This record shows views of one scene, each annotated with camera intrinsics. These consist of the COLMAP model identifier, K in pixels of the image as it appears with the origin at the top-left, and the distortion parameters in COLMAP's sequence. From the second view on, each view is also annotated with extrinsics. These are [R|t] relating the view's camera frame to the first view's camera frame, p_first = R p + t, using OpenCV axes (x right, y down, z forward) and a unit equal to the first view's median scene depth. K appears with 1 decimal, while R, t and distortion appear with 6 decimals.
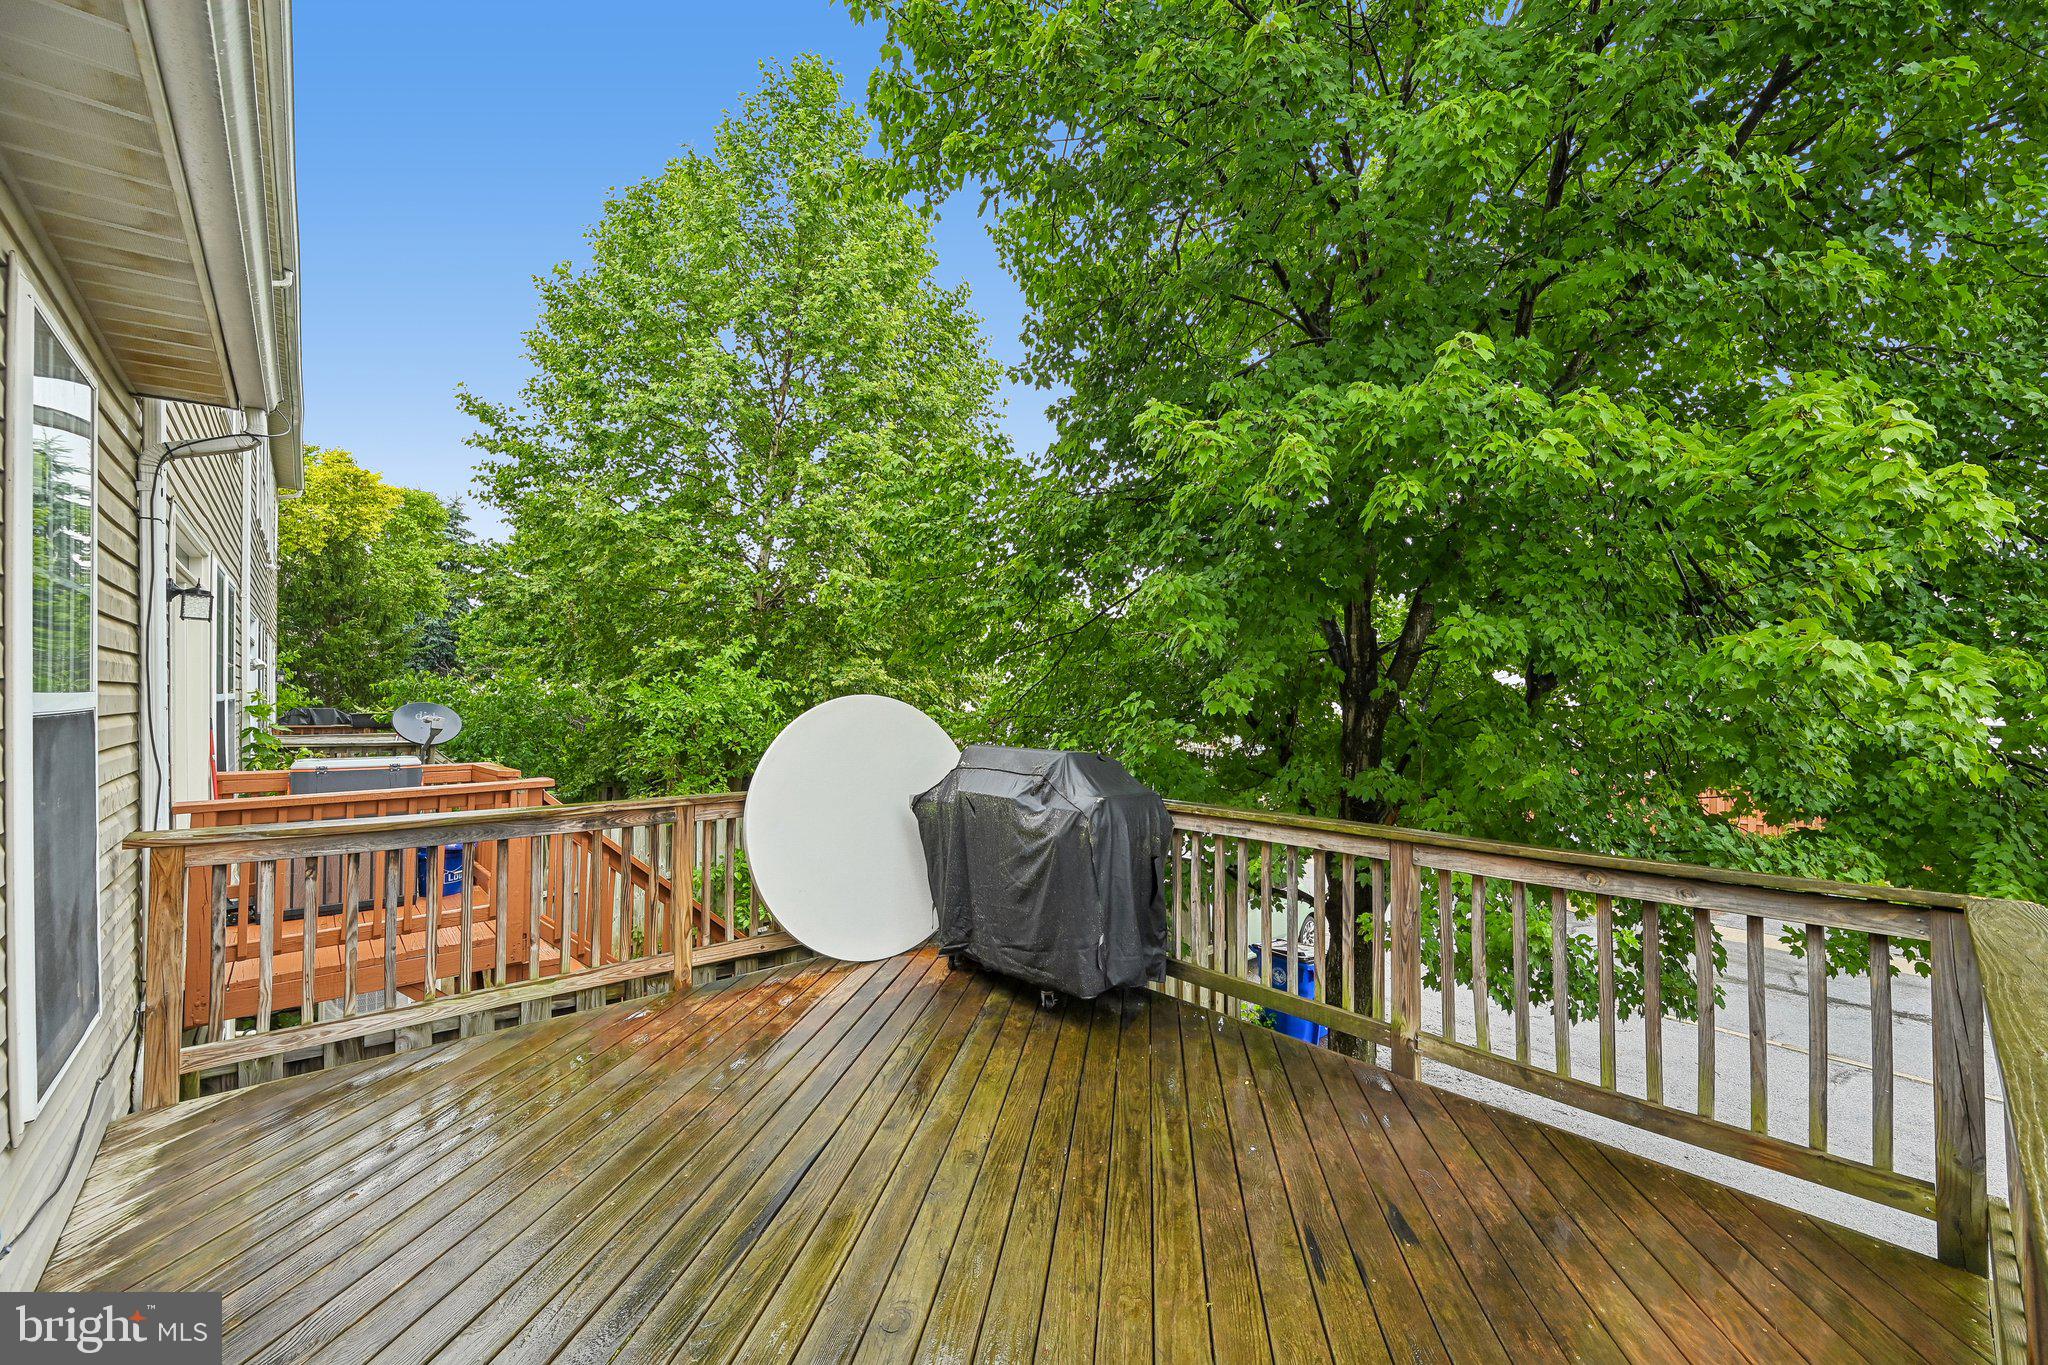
lens RADIAL K [[823.8, 0, 1033.7], [0, 823.8, 703.2], [0, 0, 1]] dist [0.000426, -0.000015]
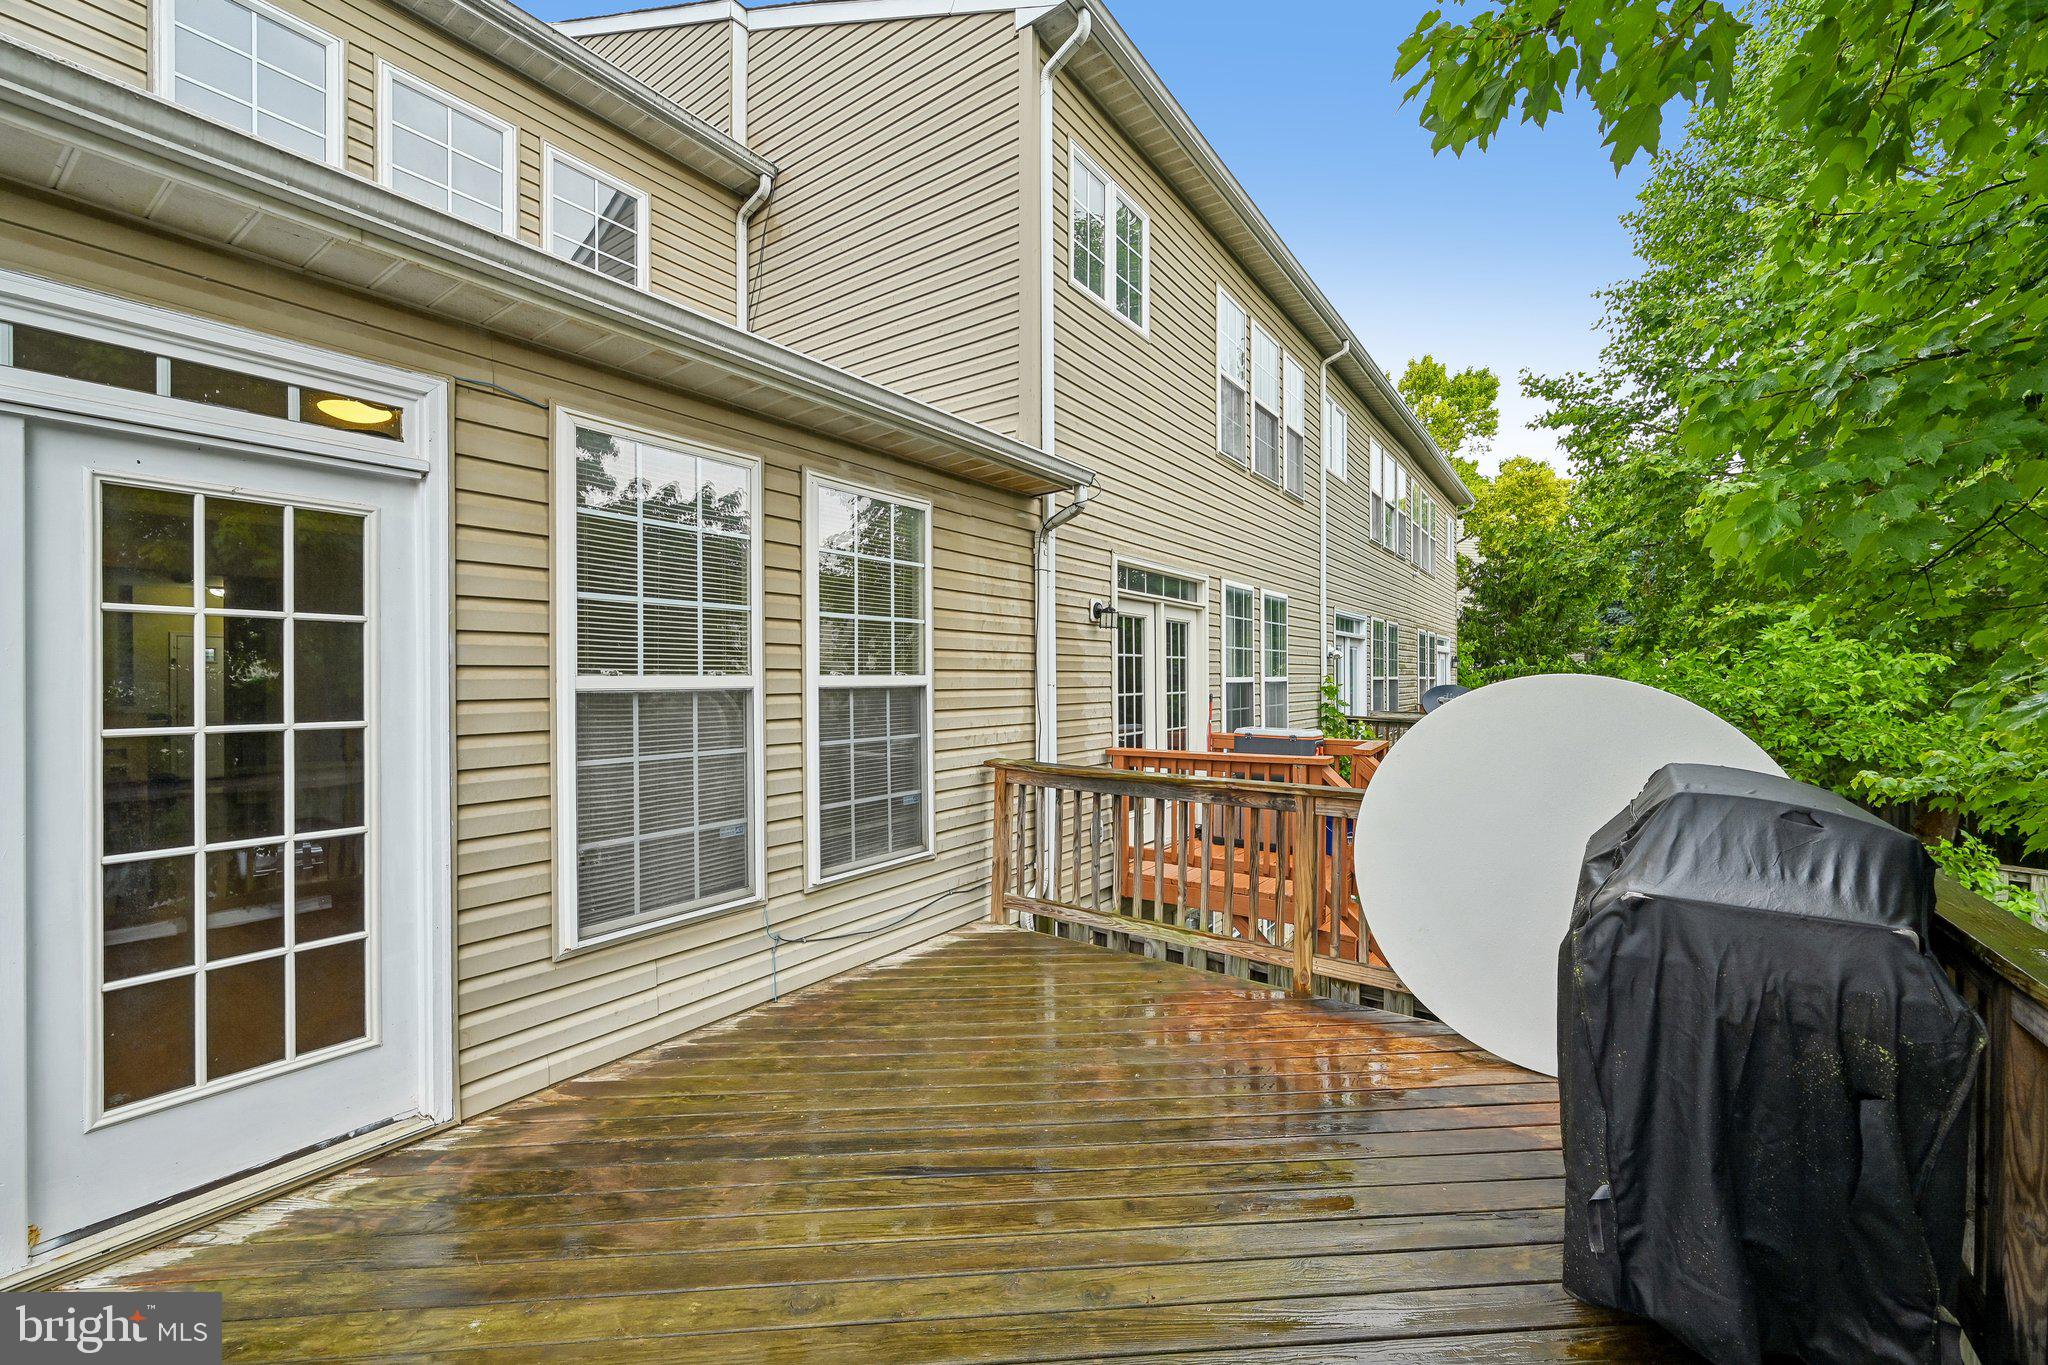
lens RADIAL K [[815.5, 0, 1018.1], [0, 815.5, 689.8], [0, 0, 1]] dist [-0.000274, -0.000307]
pose [[0.212639, 0.011520, -0.977063, 0.362994], [-0.008630, 0.999914, 0.009911, -0.001000], [0.977093, 0.006324, 0.212720, 0.444437]]
